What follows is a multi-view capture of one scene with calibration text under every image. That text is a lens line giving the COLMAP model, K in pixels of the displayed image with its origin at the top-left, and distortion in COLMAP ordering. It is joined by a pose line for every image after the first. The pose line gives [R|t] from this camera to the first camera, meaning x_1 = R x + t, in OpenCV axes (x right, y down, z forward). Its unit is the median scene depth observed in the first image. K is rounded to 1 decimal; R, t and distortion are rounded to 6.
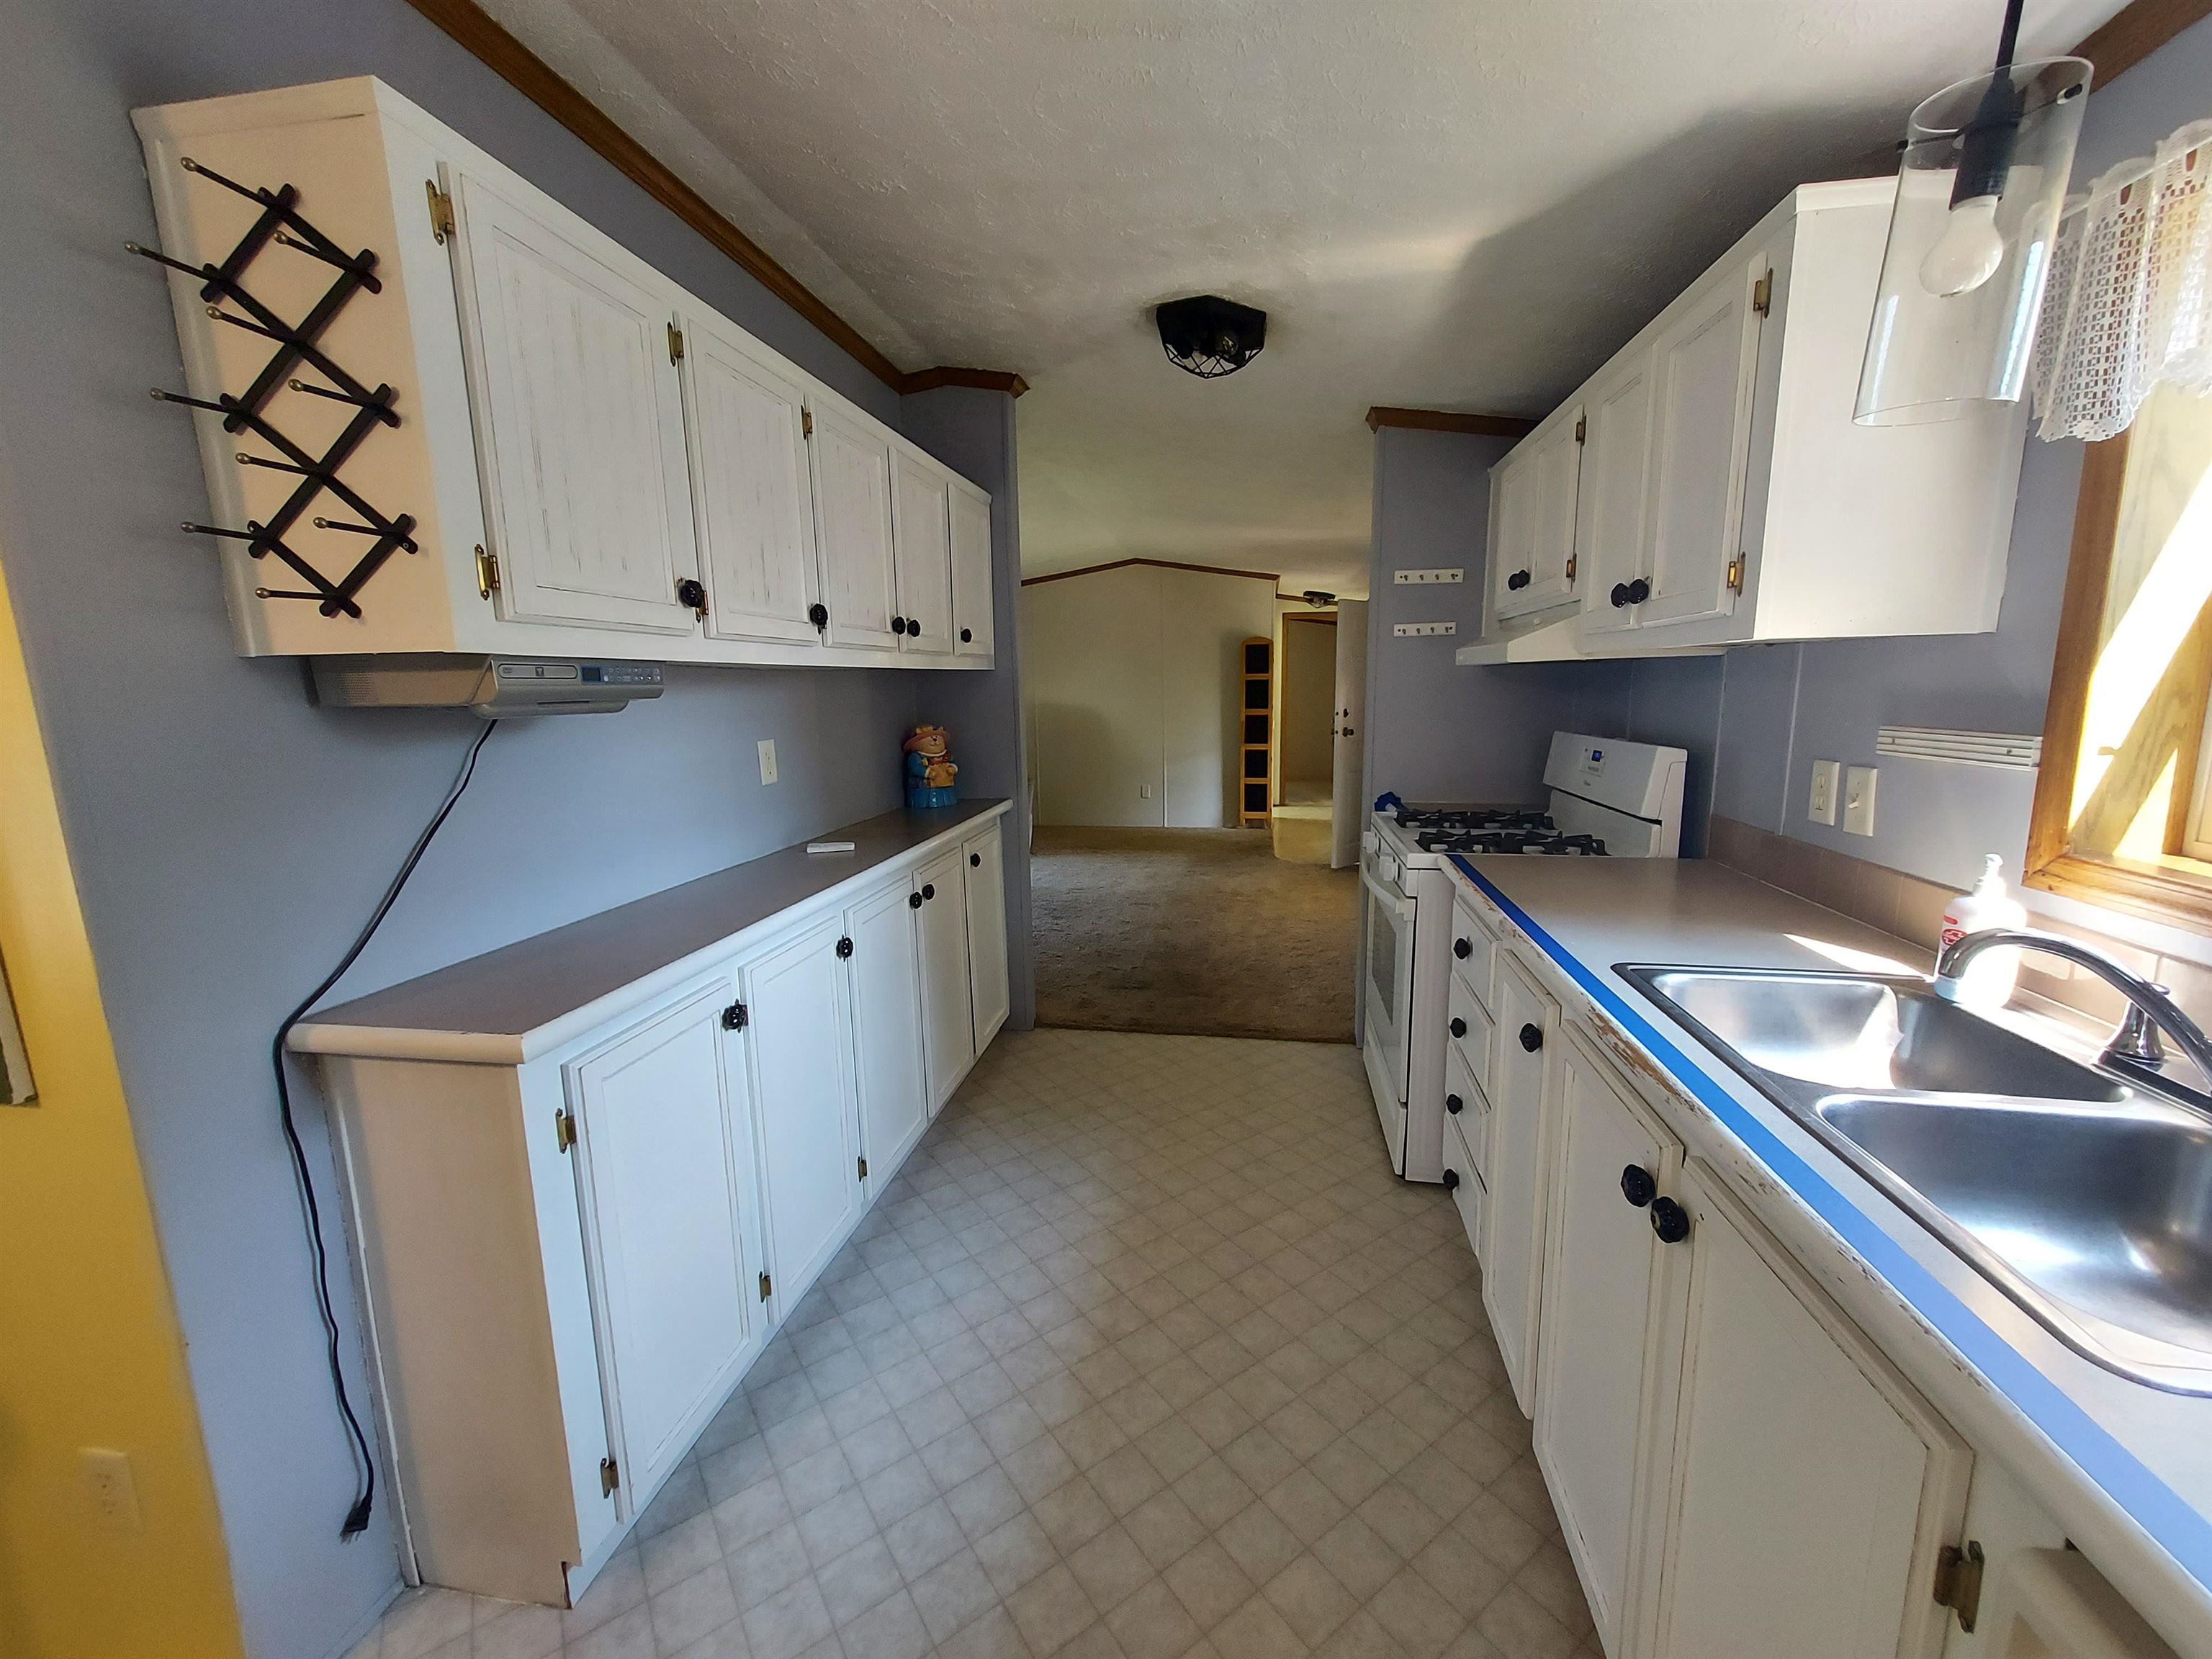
lens RADIAL K [[890.3, 0, 1102.4], [0, 890.3, 830.6], [0, 0, 1]] dist [0.009753, -0.000968]
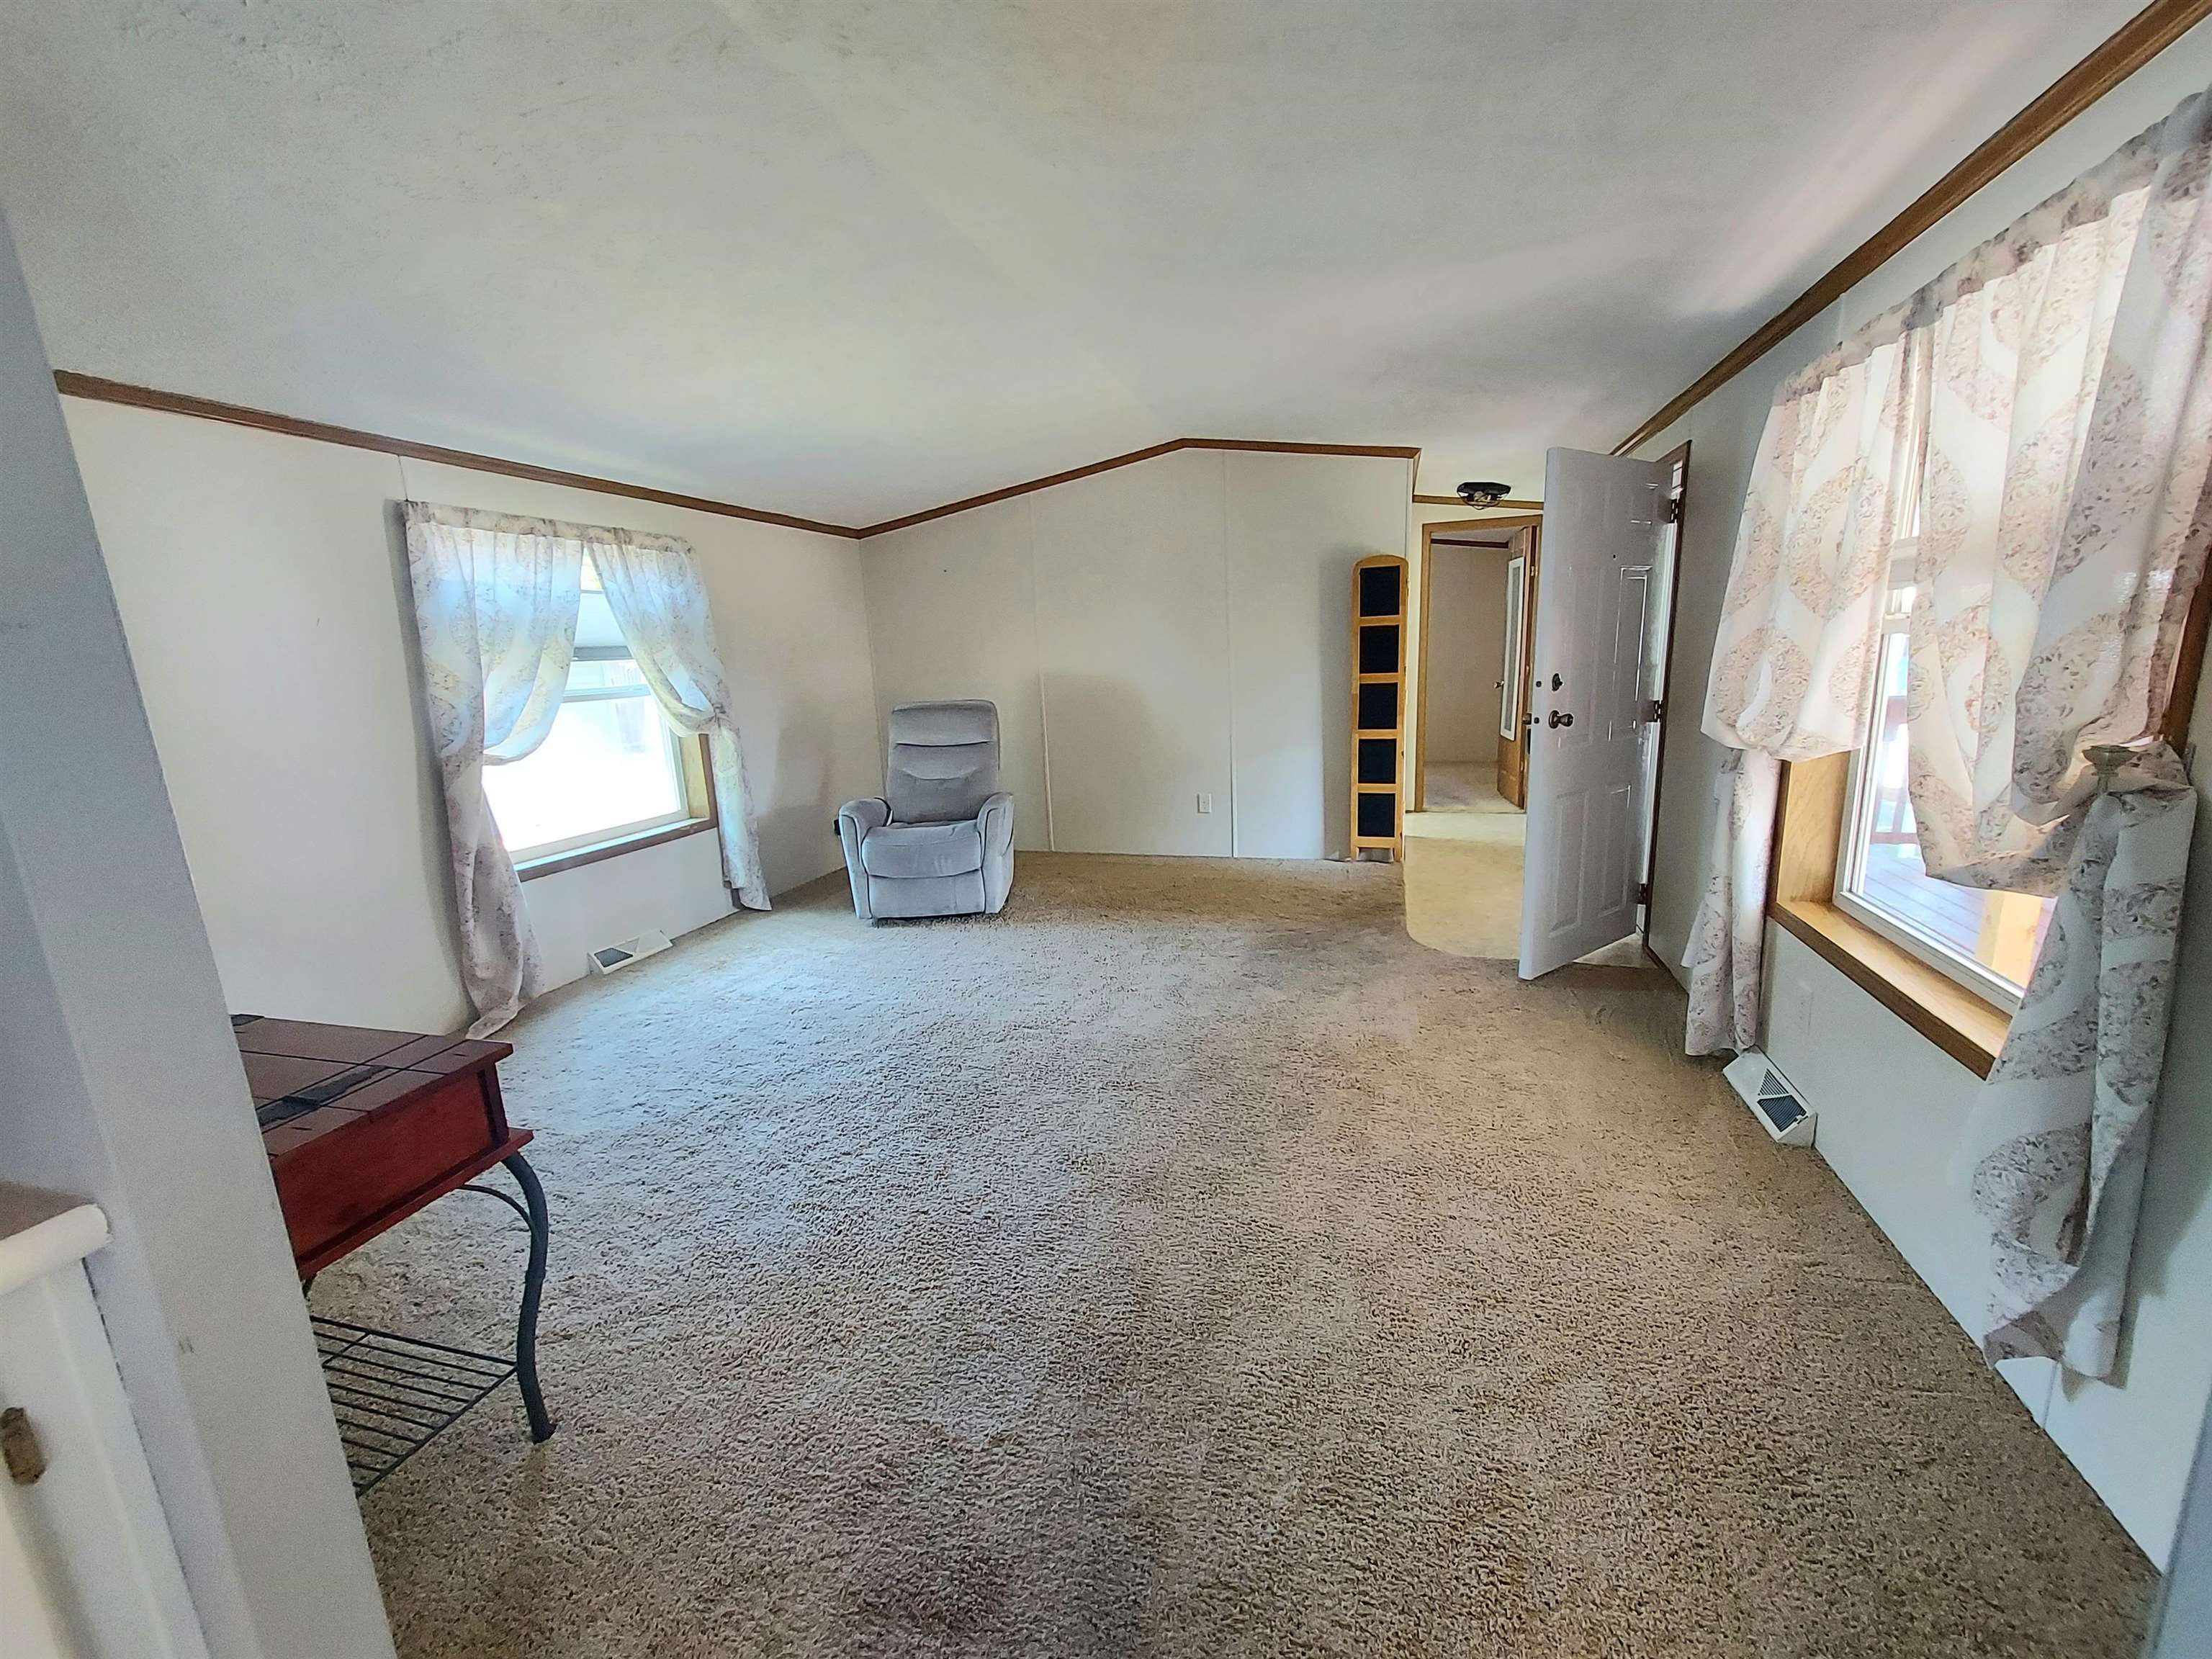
lens RADIAL K [[890.3, 0, 1099.0], [0, 890.3, 831.5], [0, 0, 1]] dist [0.009753, -0.000968]
pose [[0.990157, 0.000042, -0.139959, 0.255122], [0.006054, 0.999051, 0.043136, -0.206948], [0.139828, -0.043558, 0.989217, 1.344315]]
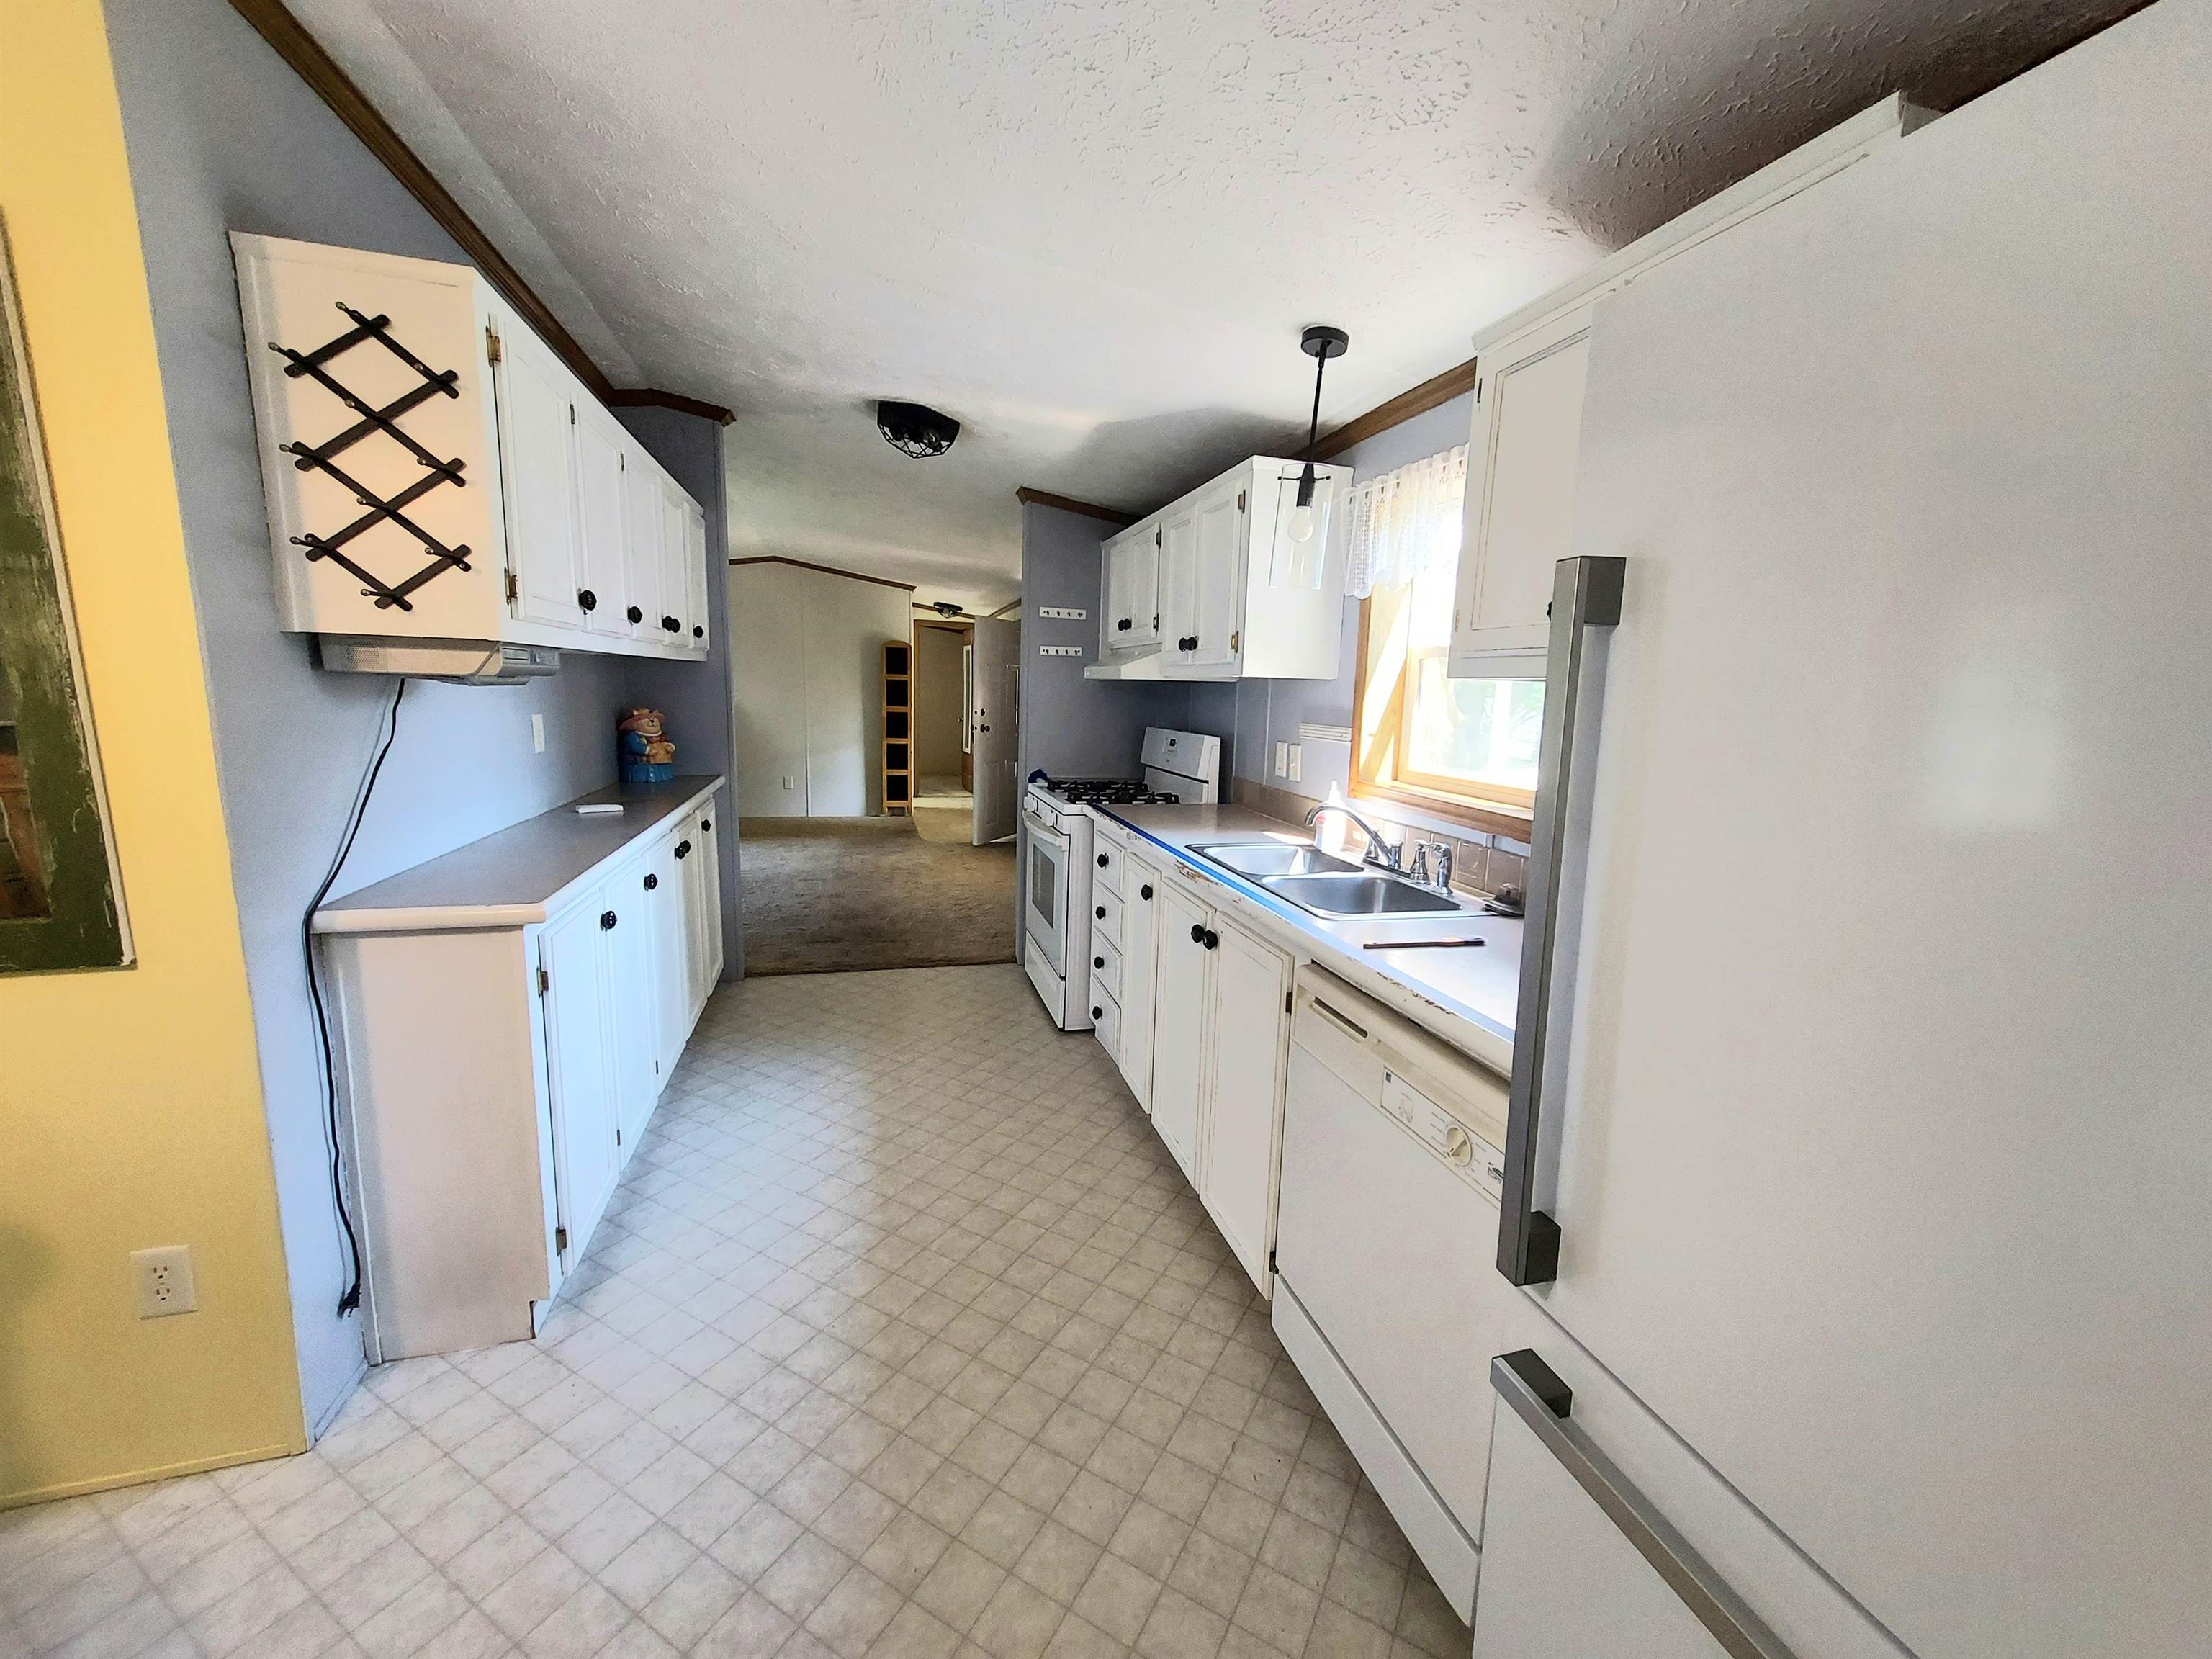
lens RADIAL K [[890.3, 0, 1117.3], [0, 890.3, 828.7], [0, 0, 1]] dist [0.009753, -0.000968]
pose [[0.901184, -0.022410, 0.432858, -0.227357], [0.023850, 0.999713, 0.002103, 0.066886], [-0.432781, 0.008429, 0.901460, -0.389073]]
